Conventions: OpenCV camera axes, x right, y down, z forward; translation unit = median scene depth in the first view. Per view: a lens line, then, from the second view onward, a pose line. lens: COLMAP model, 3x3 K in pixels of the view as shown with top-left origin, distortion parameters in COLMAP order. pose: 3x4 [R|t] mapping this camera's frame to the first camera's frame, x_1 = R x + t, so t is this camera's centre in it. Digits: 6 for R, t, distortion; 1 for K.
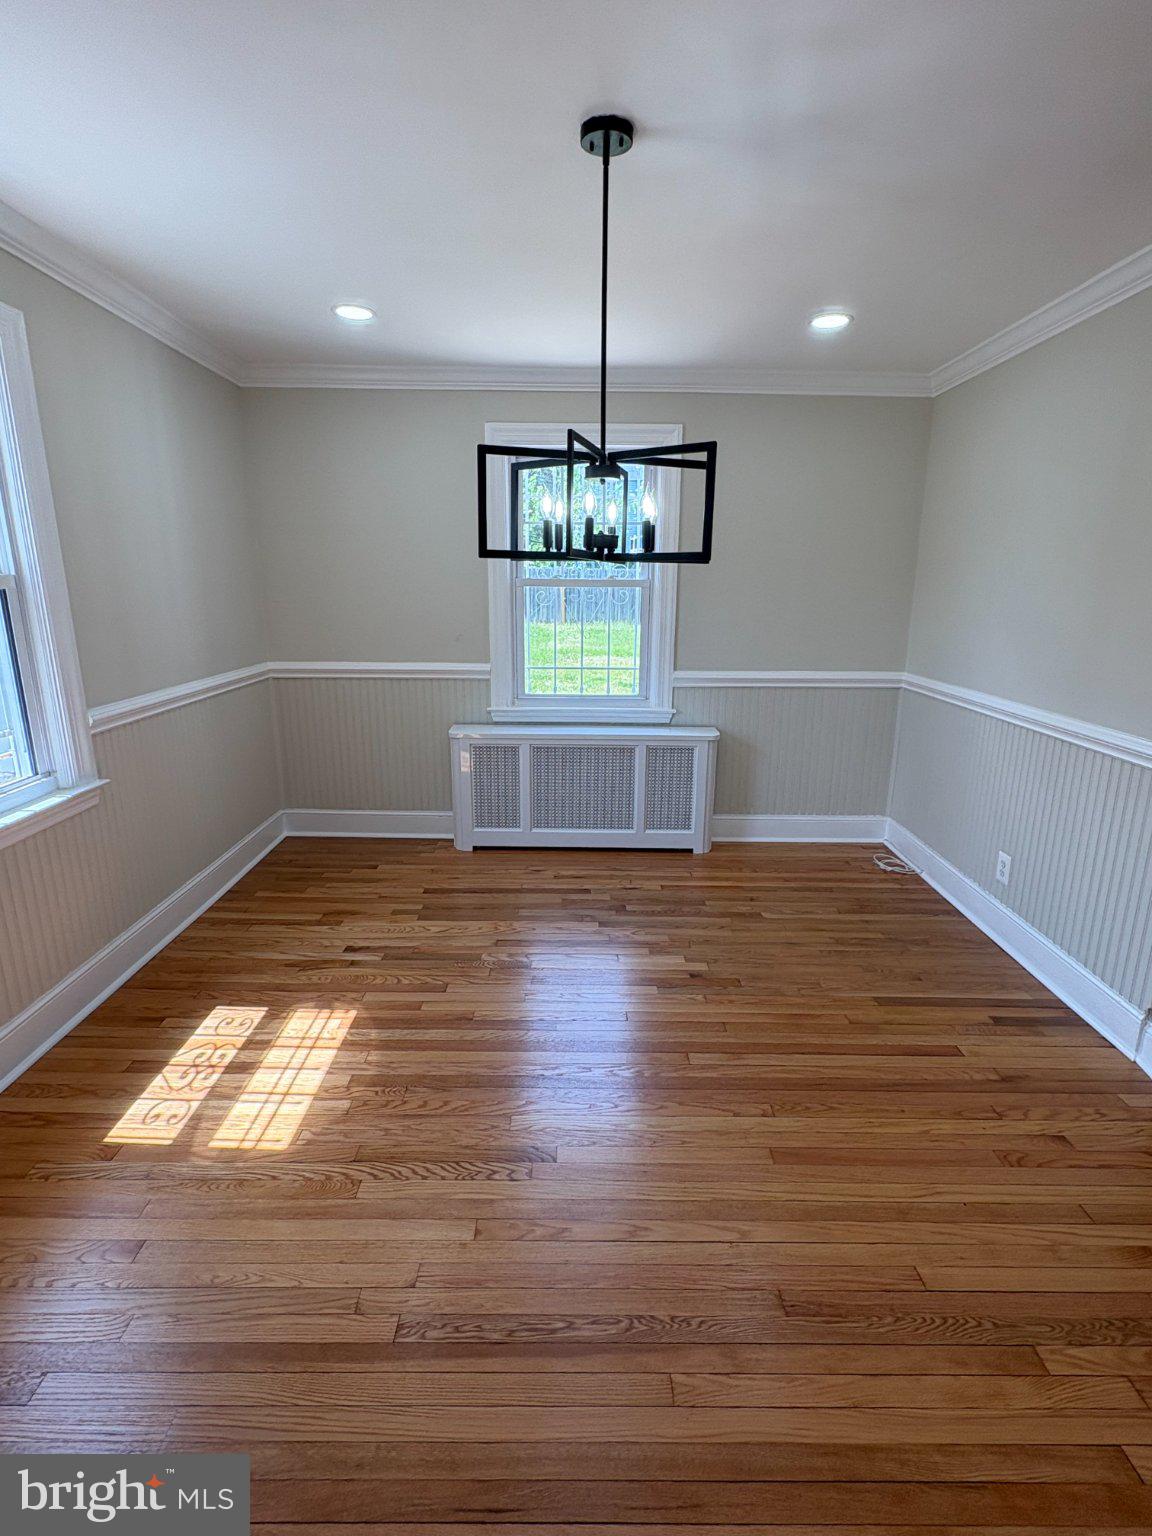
lens RADIAL K [[747.1, 0, 576.6], [0, 747.1, 772.2], [0, 0, 1]] dist [0.000160, 0.001124]
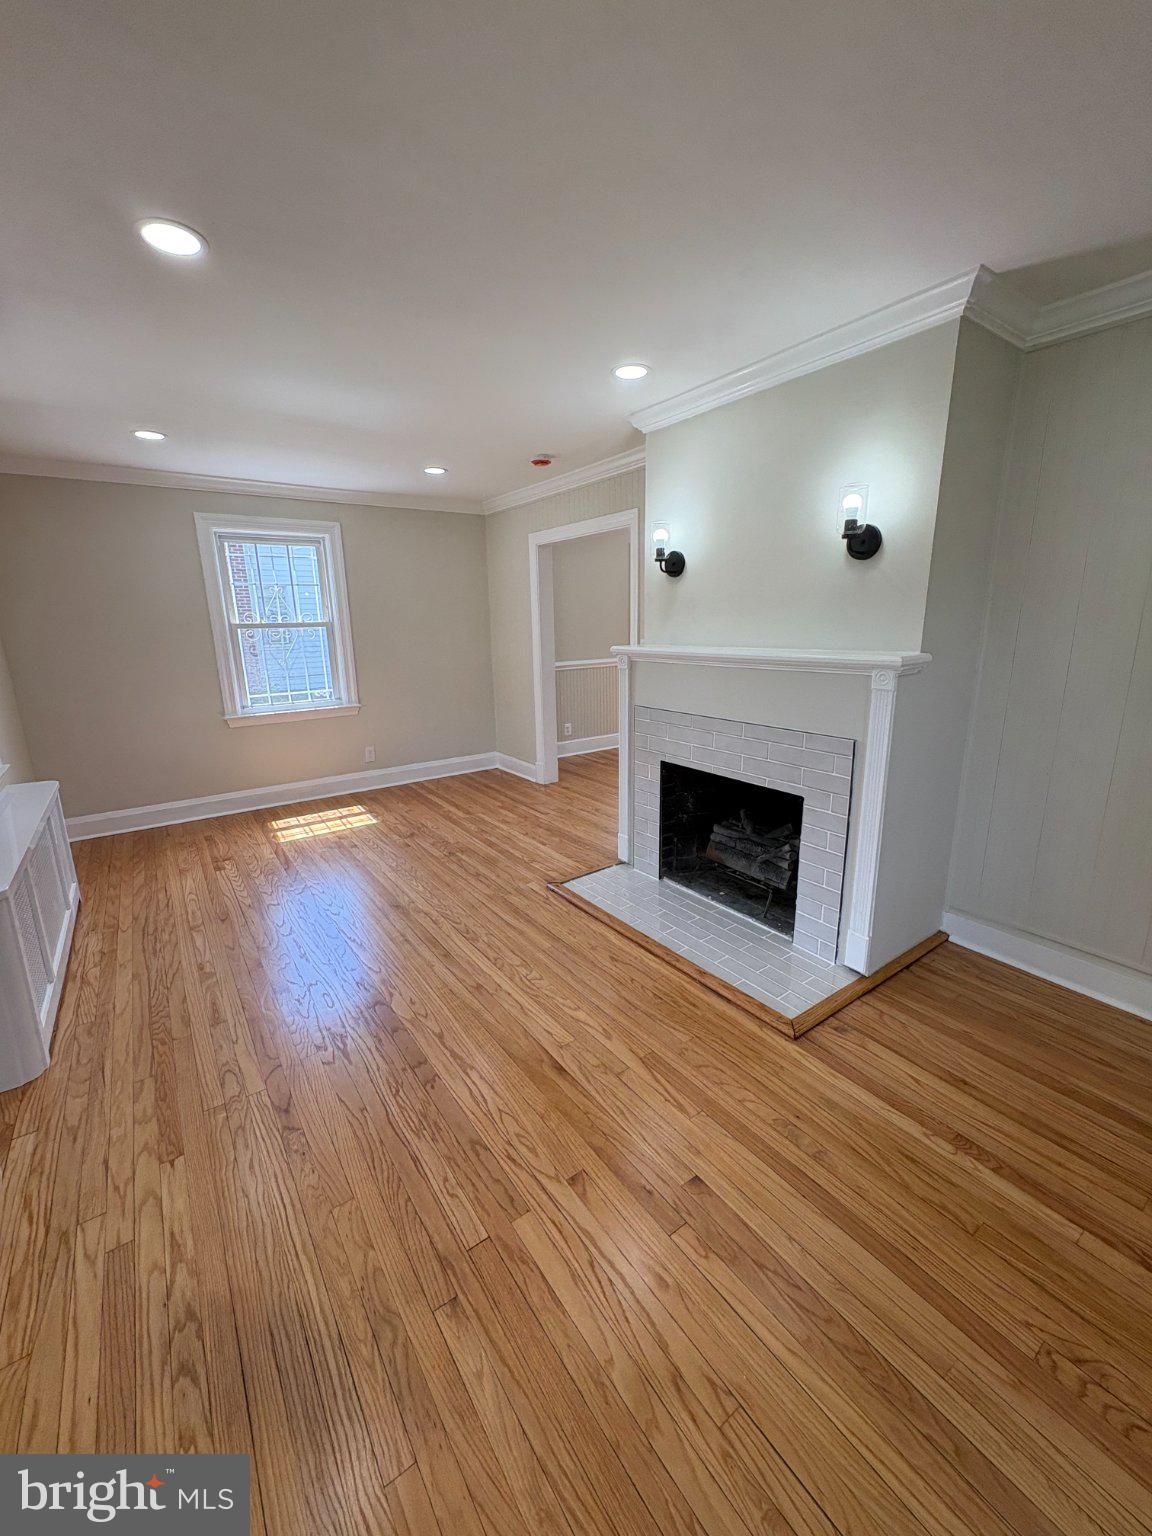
lens RADIAL K [[614.4, 0, 580.9], [0, 614.4, 761.7], [0, 0, 1]] dist [0.000209, 0.000658]
pose [[0.587268, 0.177955, -0.789587, 1.697498], [-0.176334, 0.980228, 0.089770, -0.130652], [0.789951, 0.086512, 0.607037, 0.462413]]
